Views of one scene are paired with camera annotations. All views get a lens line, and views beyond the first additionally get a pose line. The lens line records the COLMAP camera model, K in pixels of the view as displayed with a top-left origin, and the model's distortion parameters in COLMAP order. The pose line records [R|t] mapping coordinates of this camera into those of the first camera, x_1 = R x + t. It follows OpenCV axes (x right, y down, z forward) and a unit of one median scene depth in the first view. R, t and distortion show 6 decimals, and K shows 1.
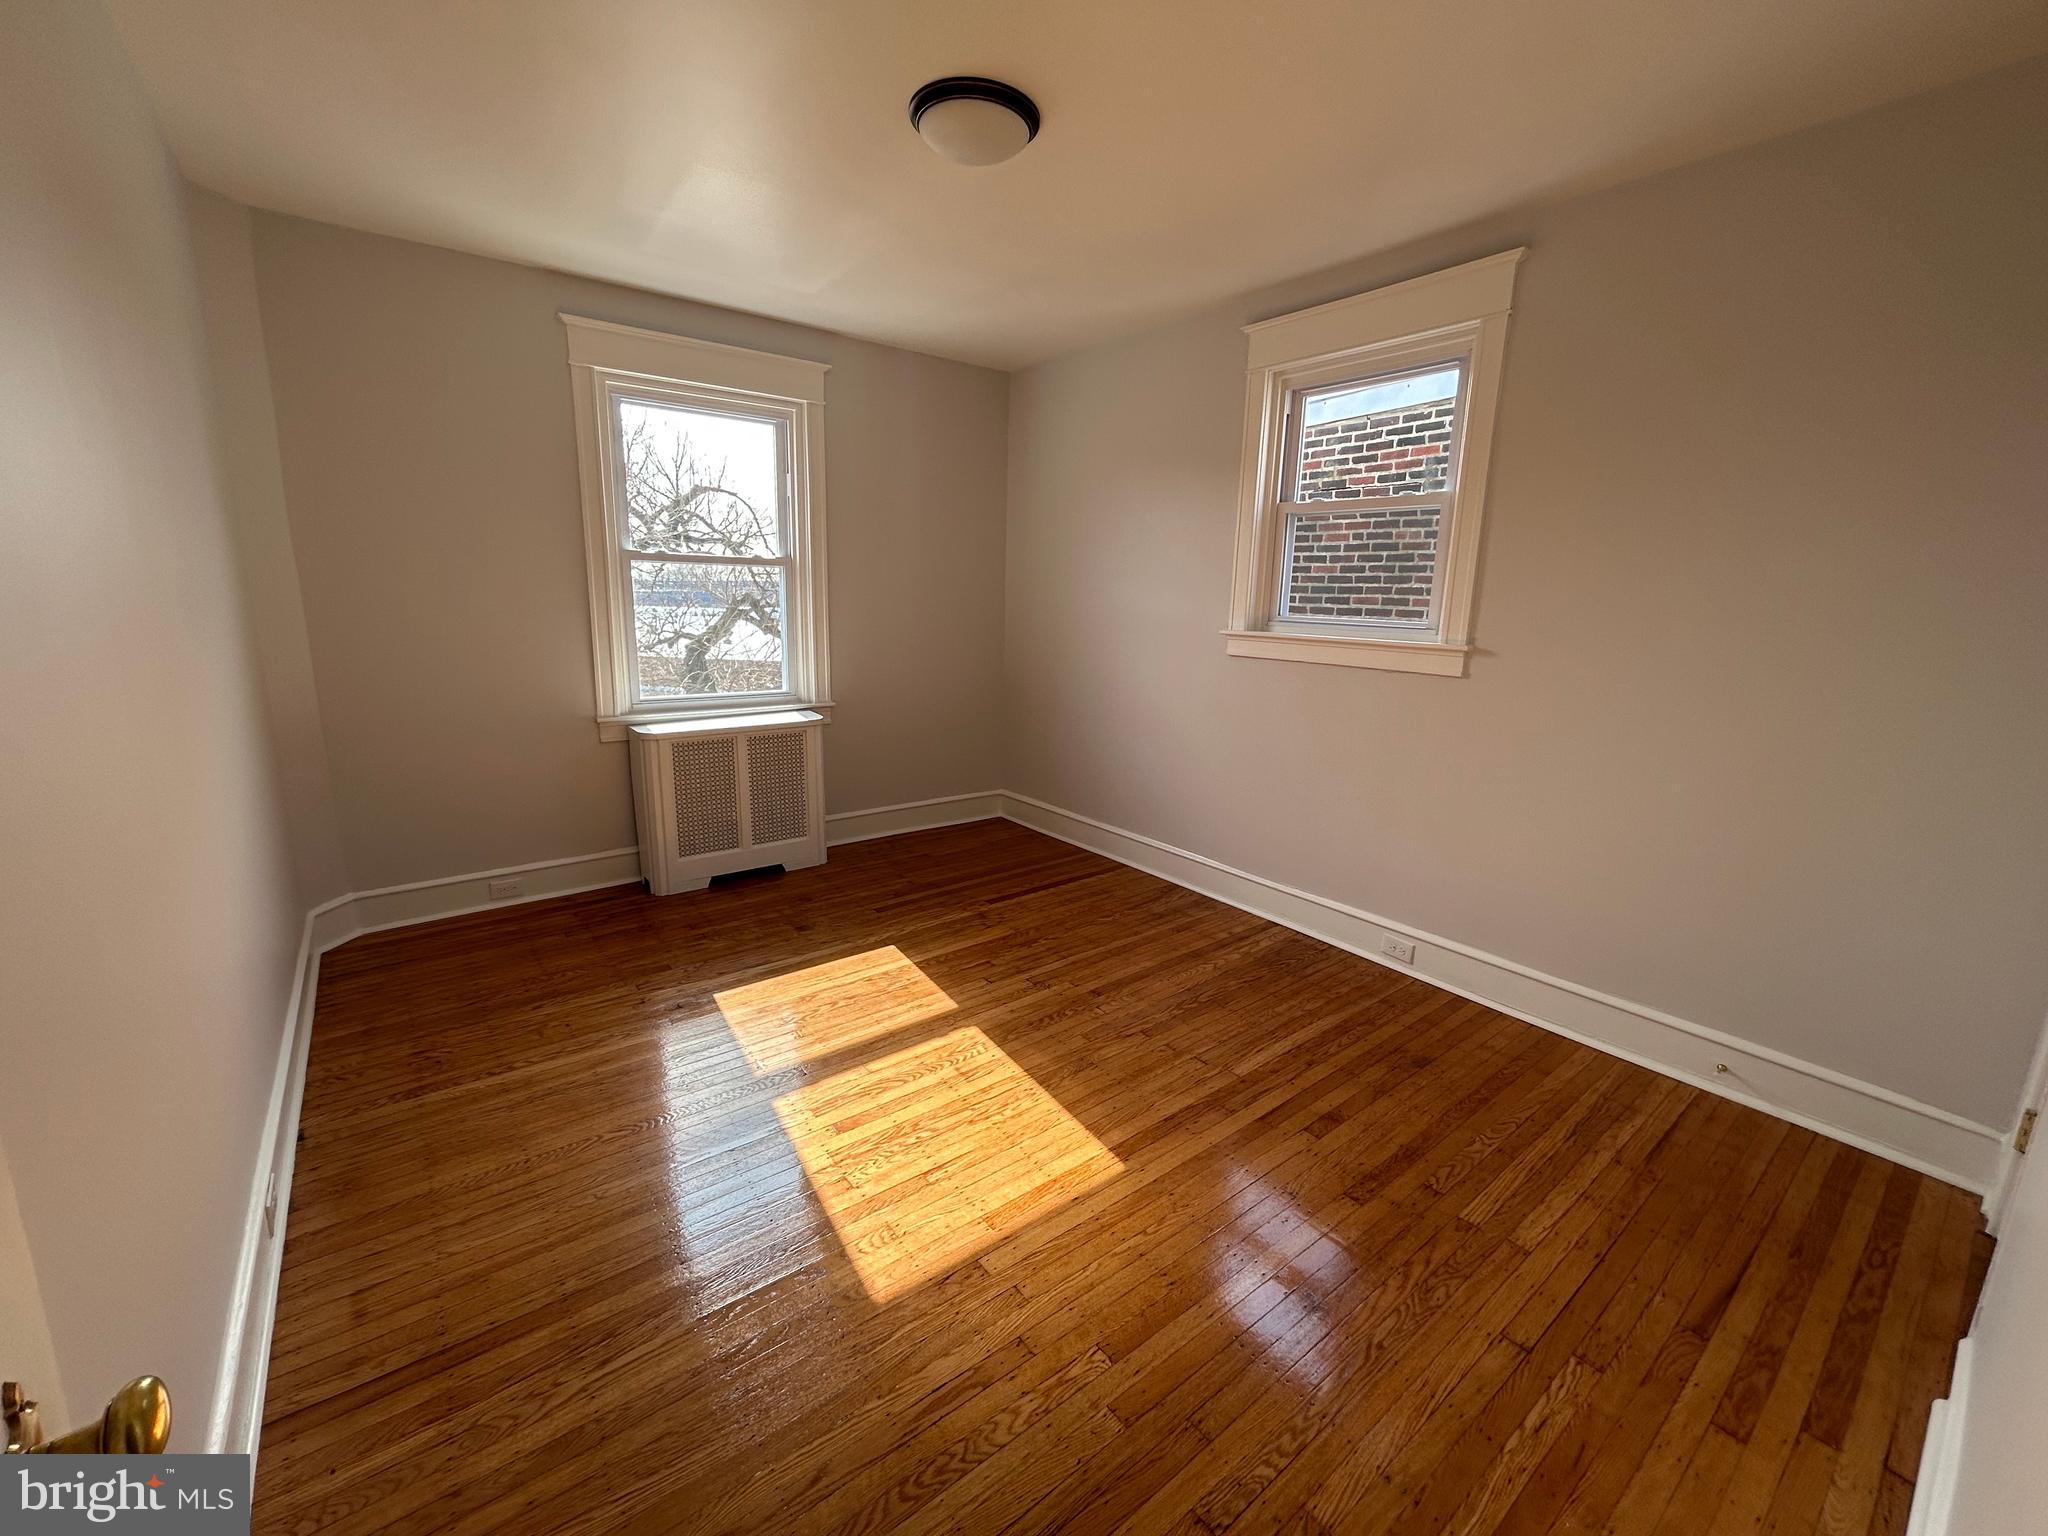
lens RADIAL K [[823.1, 0, 1020.0], [0, 823.1, 763.7], [0, 0, 1]] dist [-0.001037, 0.000044]
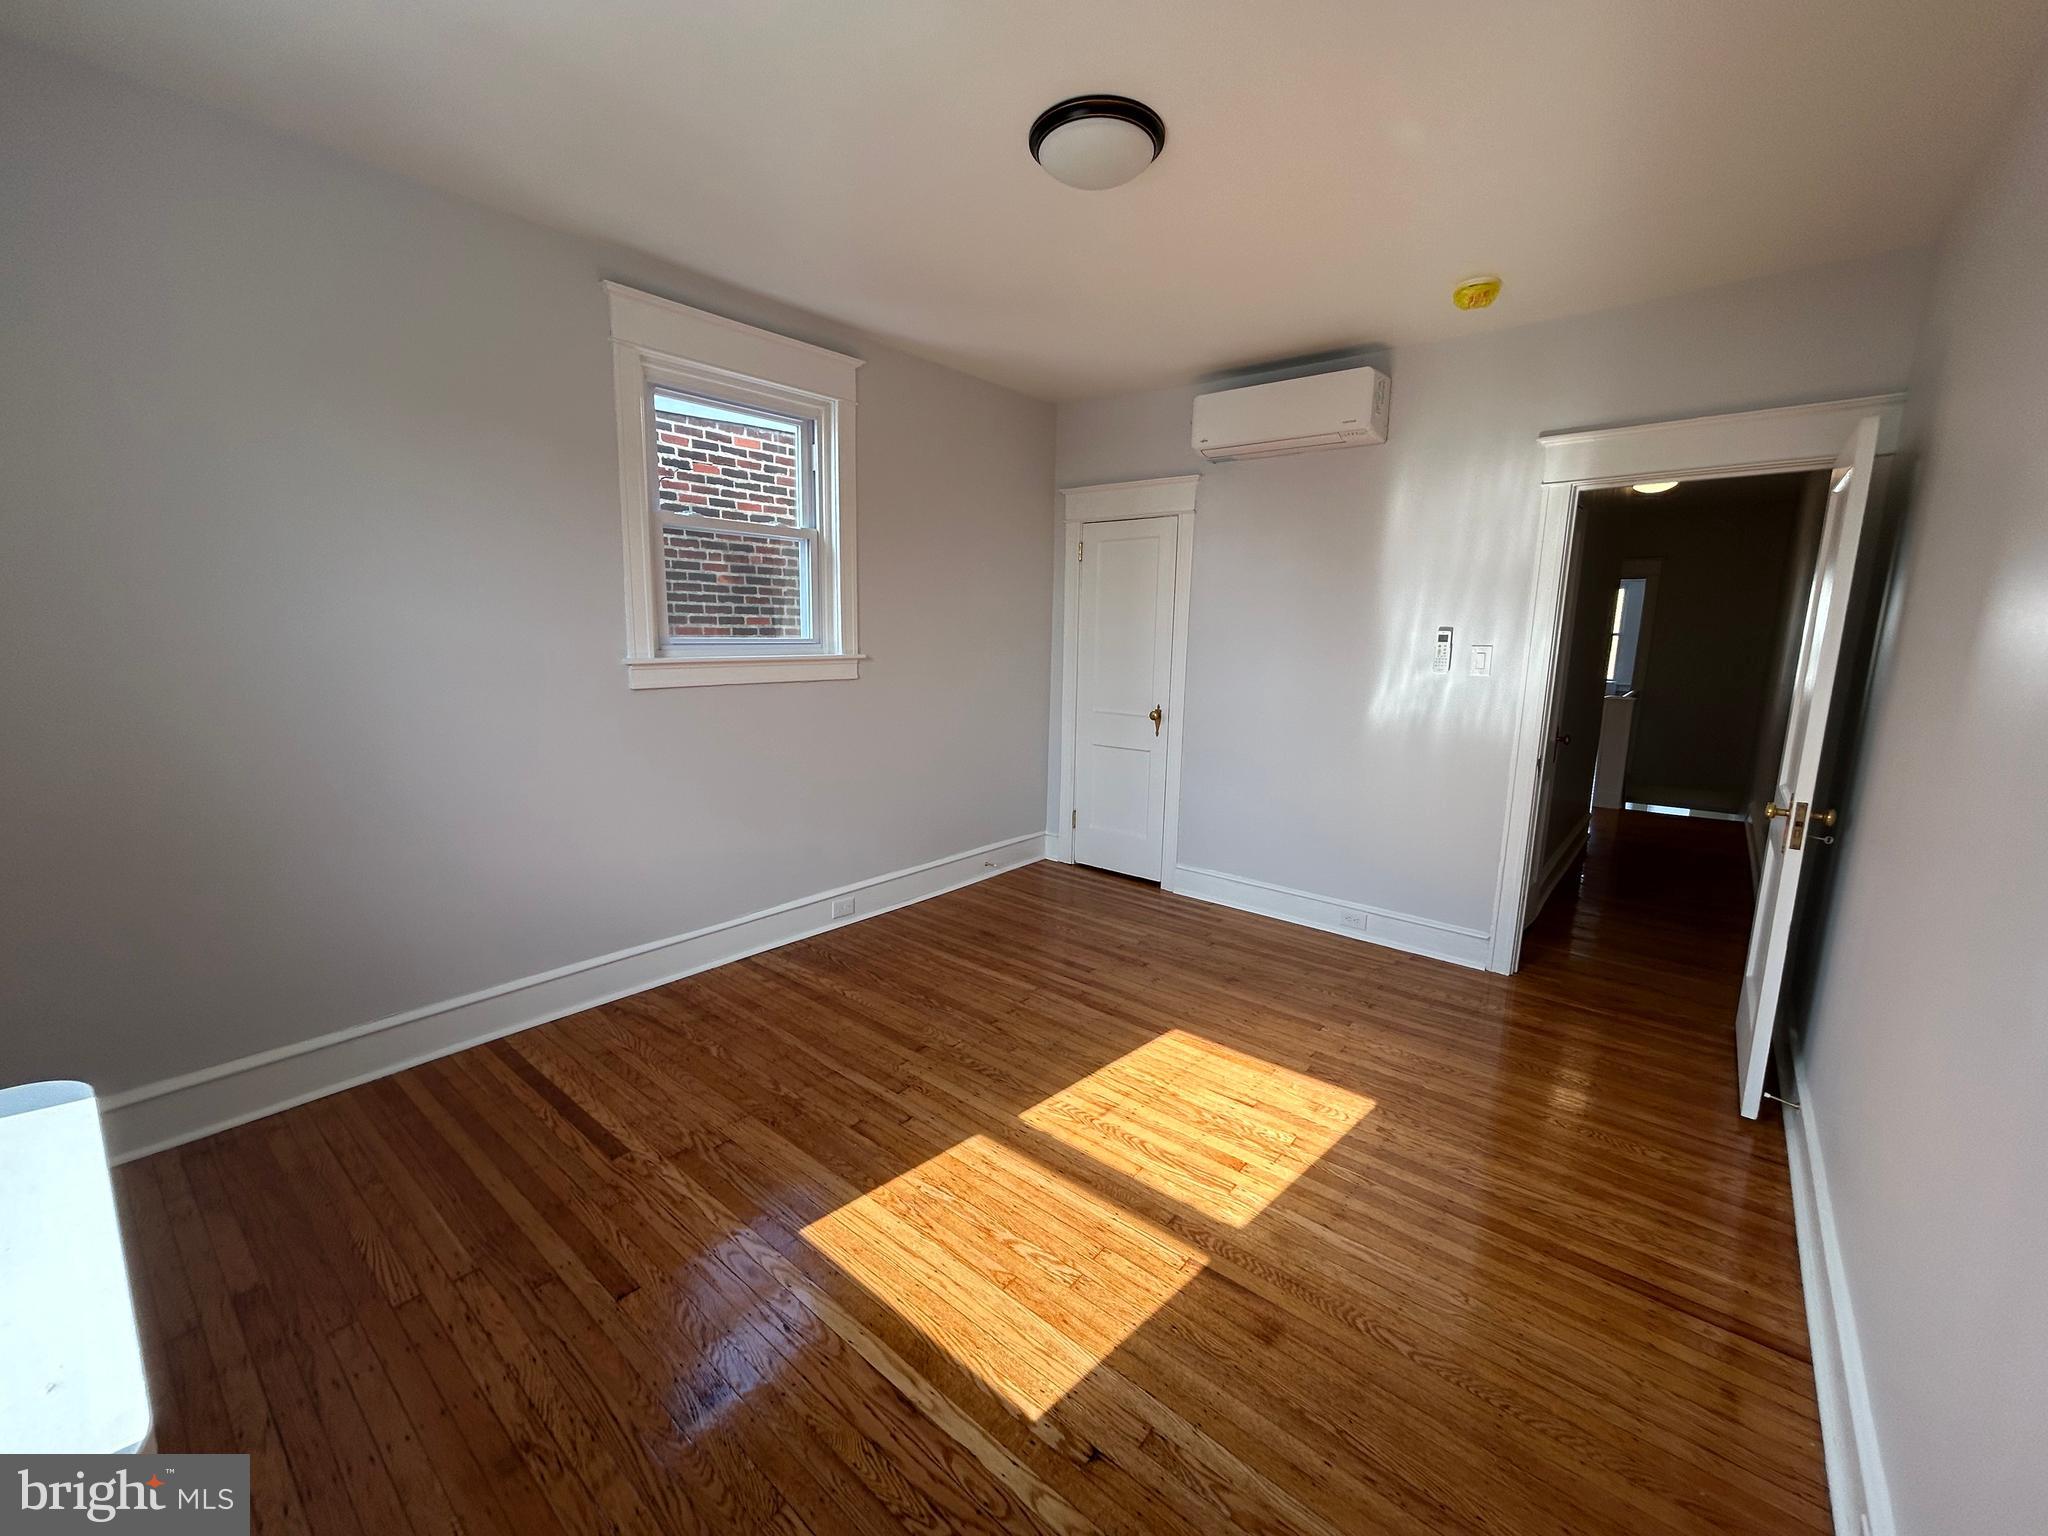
lens RADIAL K [[823.1, 0, 1018.9], [0, 823.1, 765.9], [0, 0, 1]] dist [-0.001037, 0.000044]
pose [[-0.216502, -0.195843, 0.956437, -0.786685], [0.176128, 0.955763, 0.235574, -0.235891], [-0.960263, 0.219458, -0.172431, 1.014690]]
